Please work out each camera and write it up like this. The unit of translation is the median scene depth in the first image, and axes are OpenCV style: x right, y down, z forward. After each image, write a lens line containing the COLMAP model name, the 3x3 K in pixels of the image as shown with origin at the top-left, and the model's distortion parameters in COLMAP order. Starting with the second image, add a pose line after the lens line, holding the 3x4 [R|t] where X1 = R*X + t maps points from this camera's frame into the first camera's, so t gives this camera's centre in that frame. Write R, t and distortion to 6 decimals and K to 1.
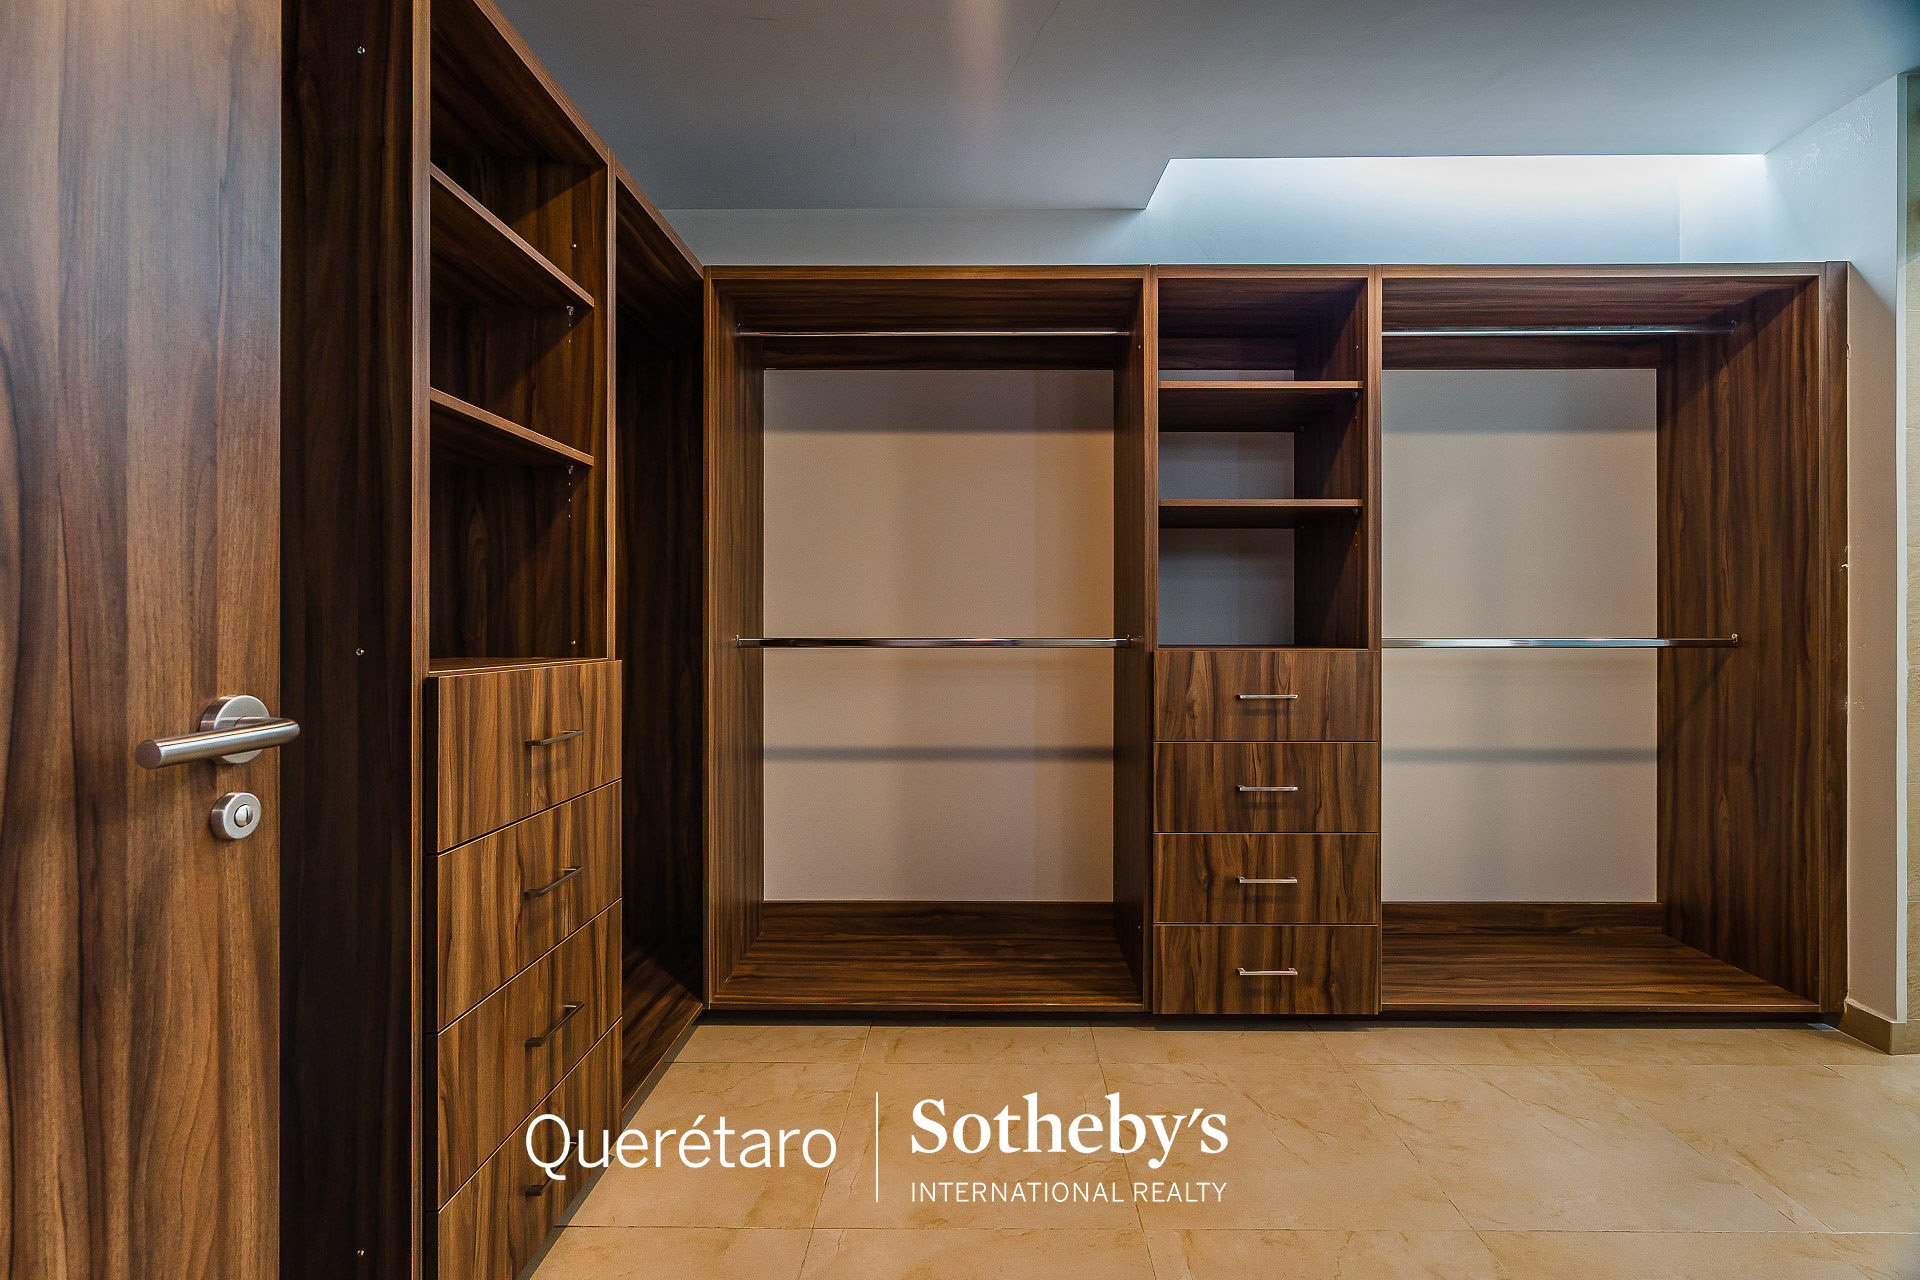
lens RADIAL K [[876.8, 0, 971.7], [0, 876.8, 627.5], [0, 0, 1]] dist [-0.006875, 0.002390]
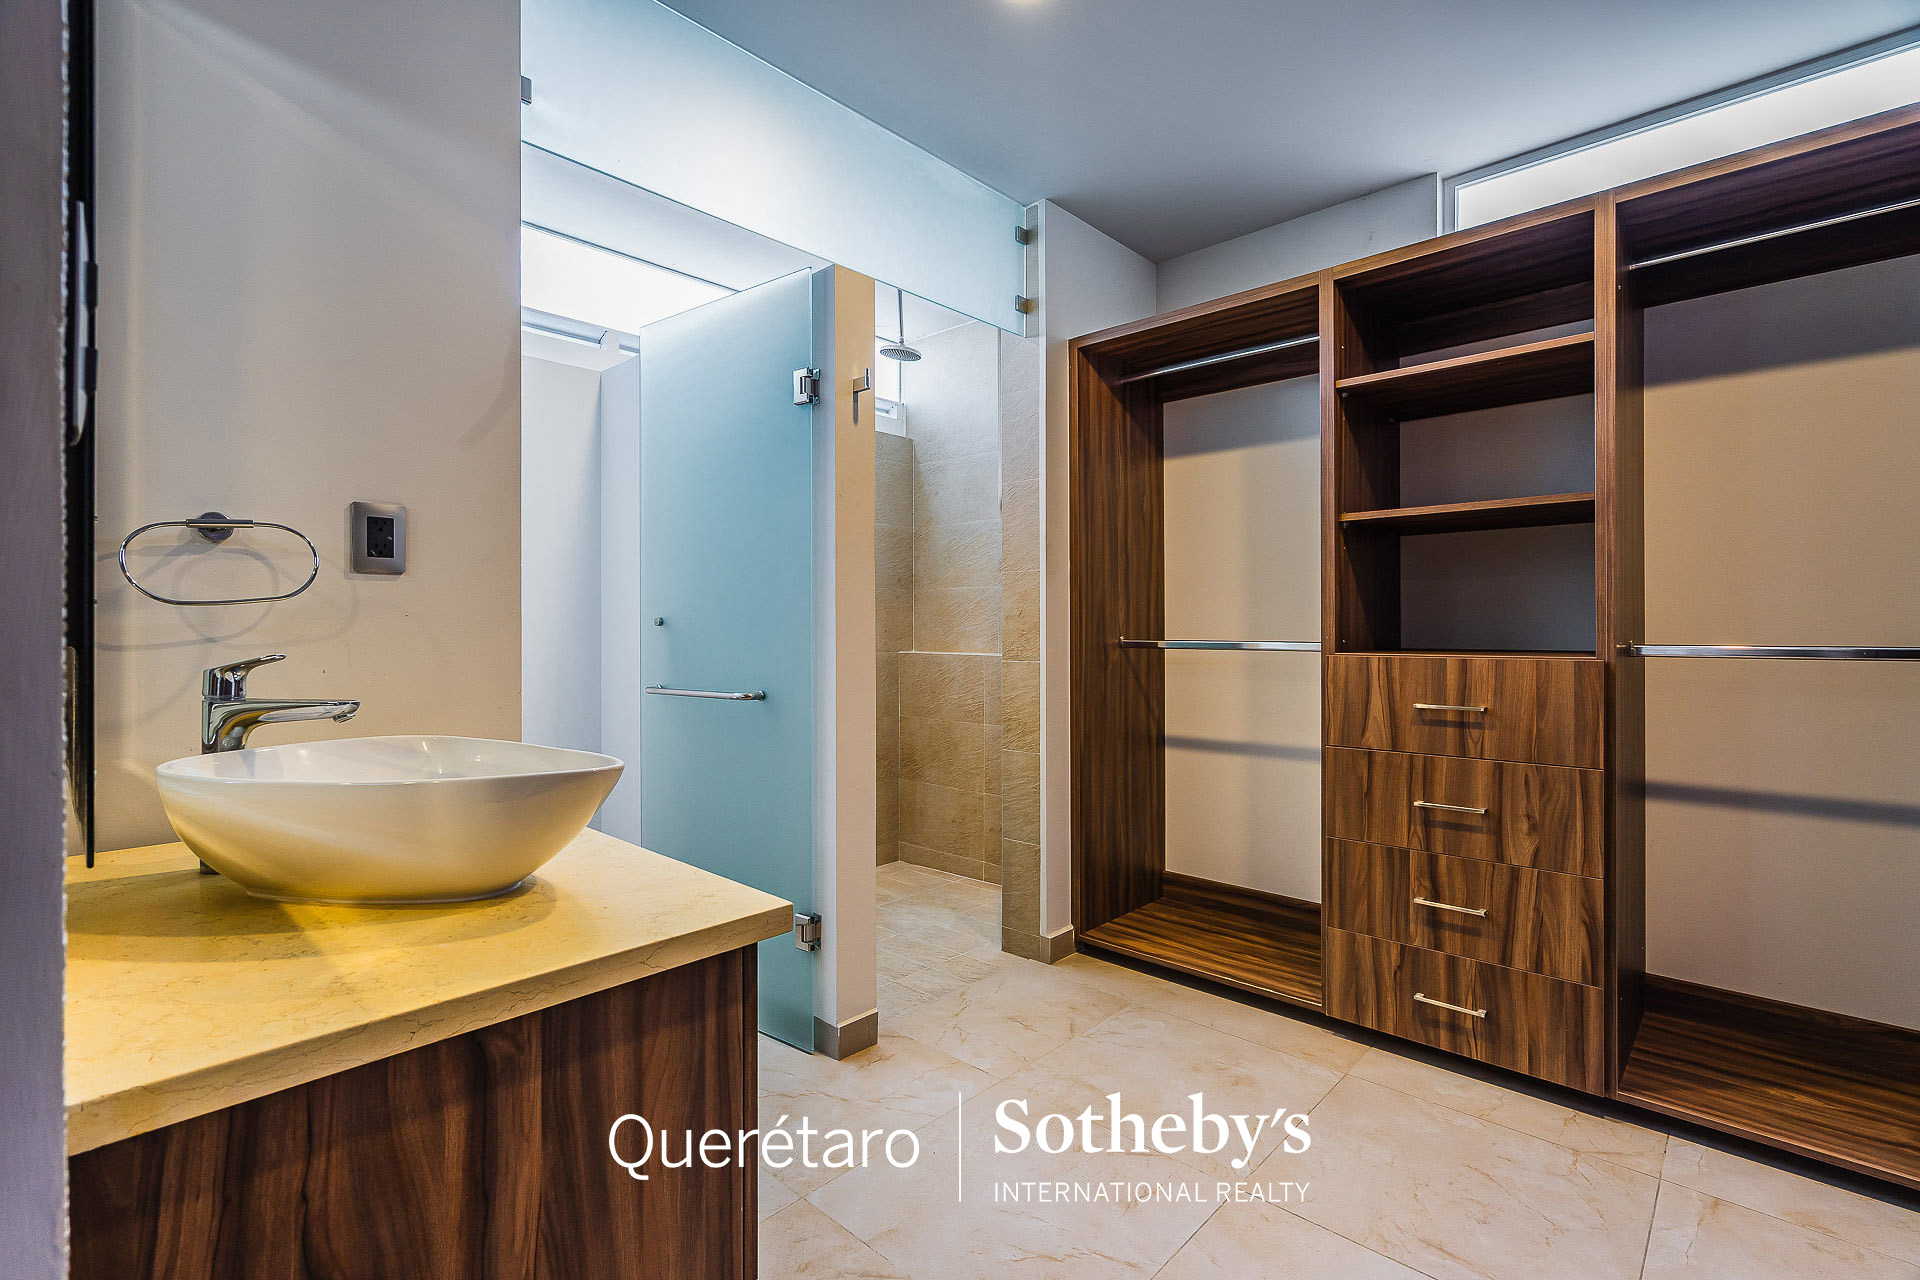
lens RADIAL K [[876.8, 0, 968.0], [0, 876.8, 640.1], [0, 0, 1]] dist [-0.006875, 0.002390]
pose [[0.730157, 0.006266, -0.683251, 0.576817], [-0.000383, 0.999962, 0.008761, 0.001212], [0.683279, -0.006135, 0.730131, -0.013918]]
